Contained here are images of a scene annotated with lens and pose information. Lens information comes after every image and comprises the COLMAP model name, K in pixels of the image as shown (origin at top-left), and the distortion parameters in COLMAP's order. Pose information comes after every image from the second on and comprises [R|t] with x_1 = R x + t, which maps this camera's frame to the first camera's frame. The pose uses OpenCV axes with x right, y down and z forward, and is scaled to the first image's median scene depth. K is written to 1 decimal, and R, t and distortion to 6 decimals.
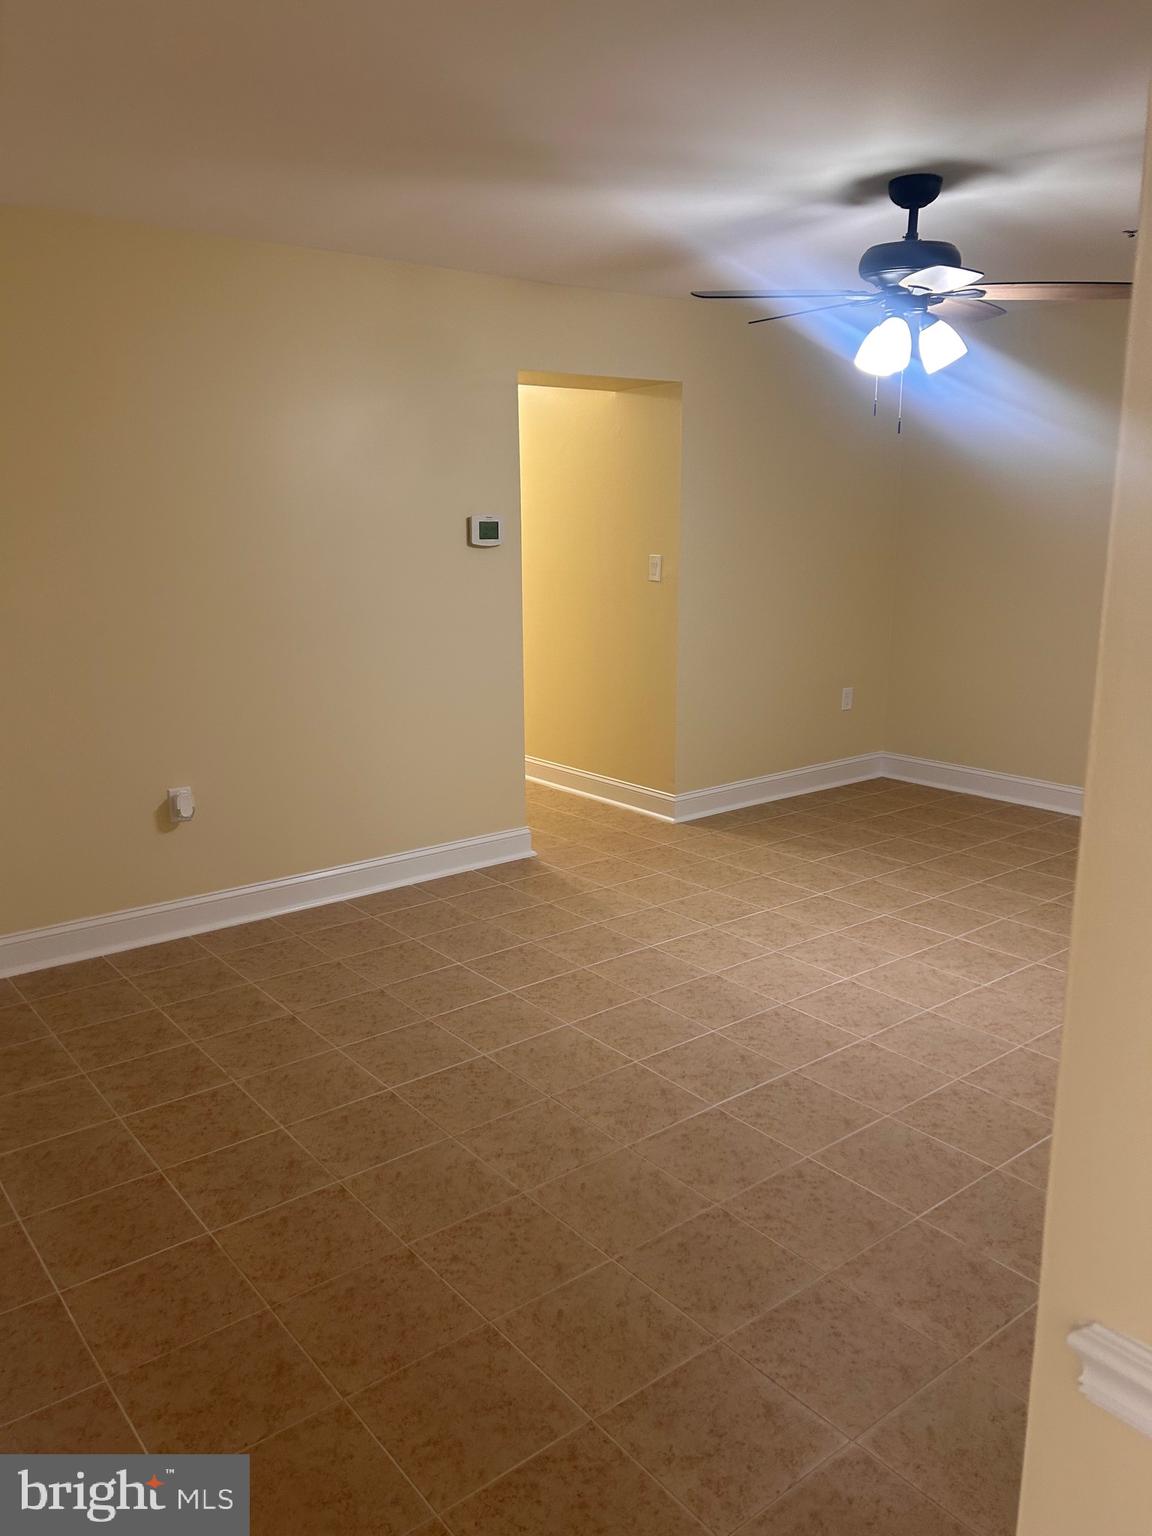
lens RADIAL K [[1150.9, 0, 576.0], [0, 1150.9, 768.0], [0, 0, 1]] dist [0.079146, -0.060072]
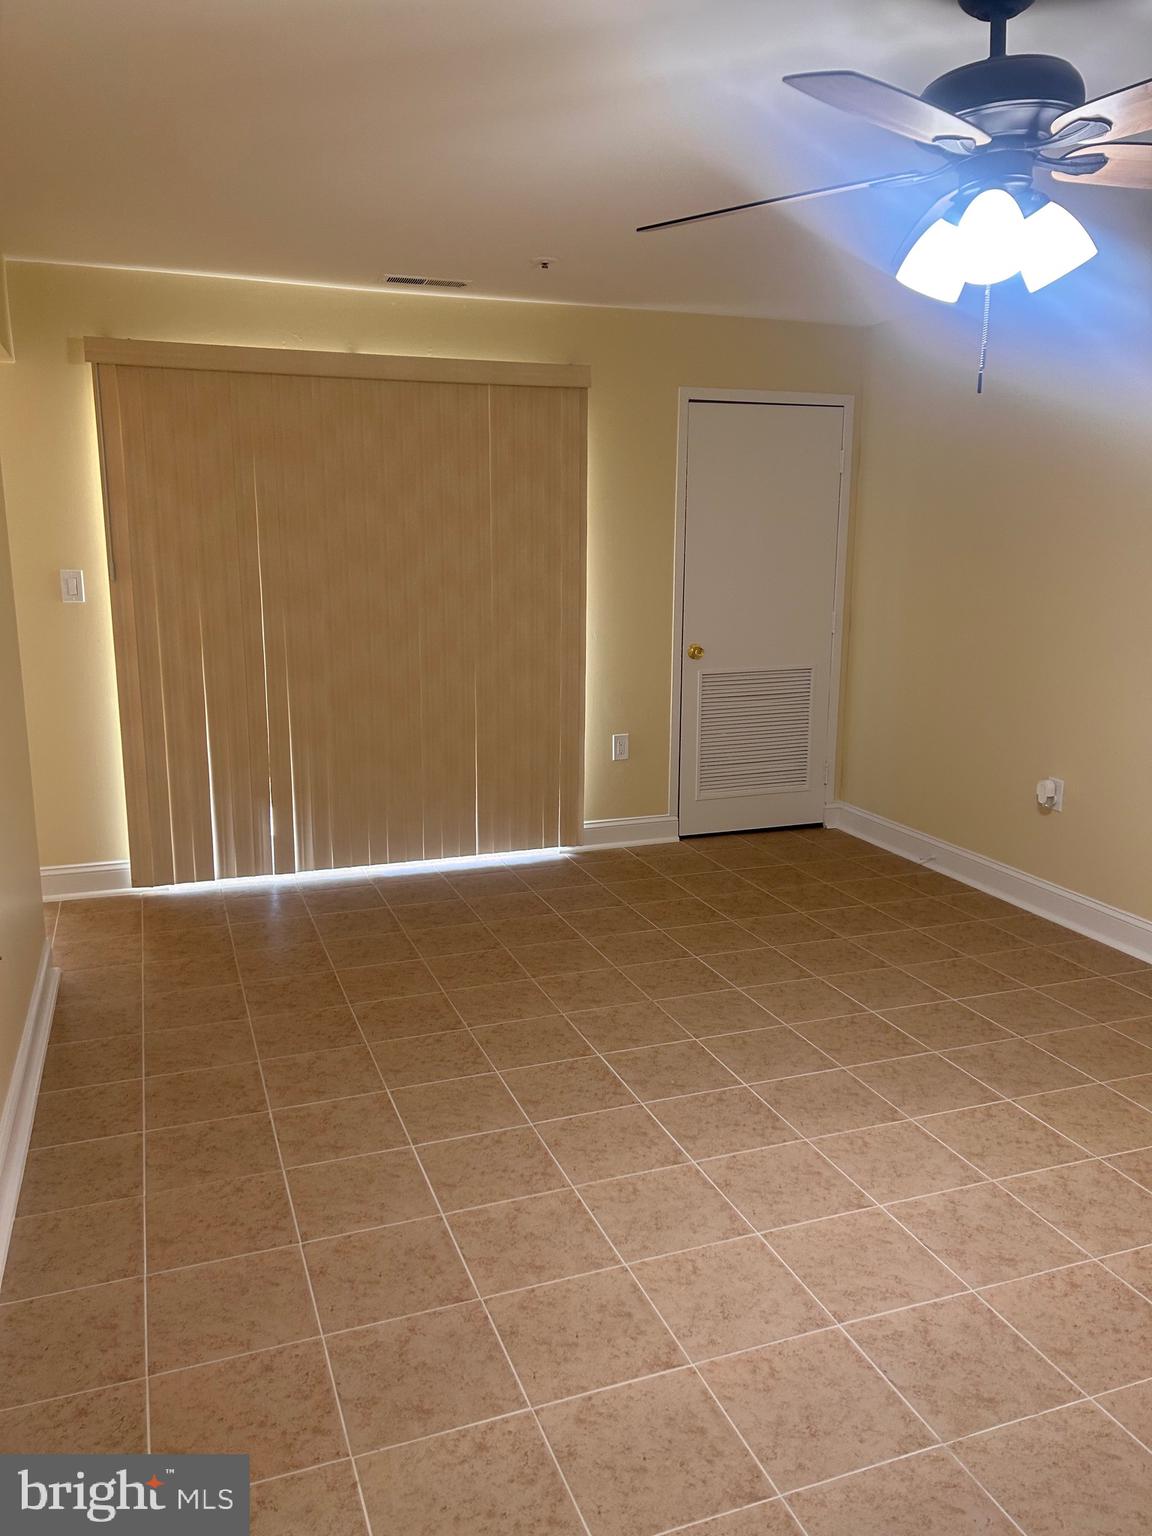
lens RADIAL K [[1150.9, 0, 576.0], [0, 1150.9, 768.0], [0, 0, 1]] dist [0.079146, -0.060072]
pose [[-0.304478, 0.197373, -0.931846, 0.859159], [-0.210737, 0.940095, 0.267977, -0.202372], [0.928915, 0.277968, -0.244644, 0.912373]]
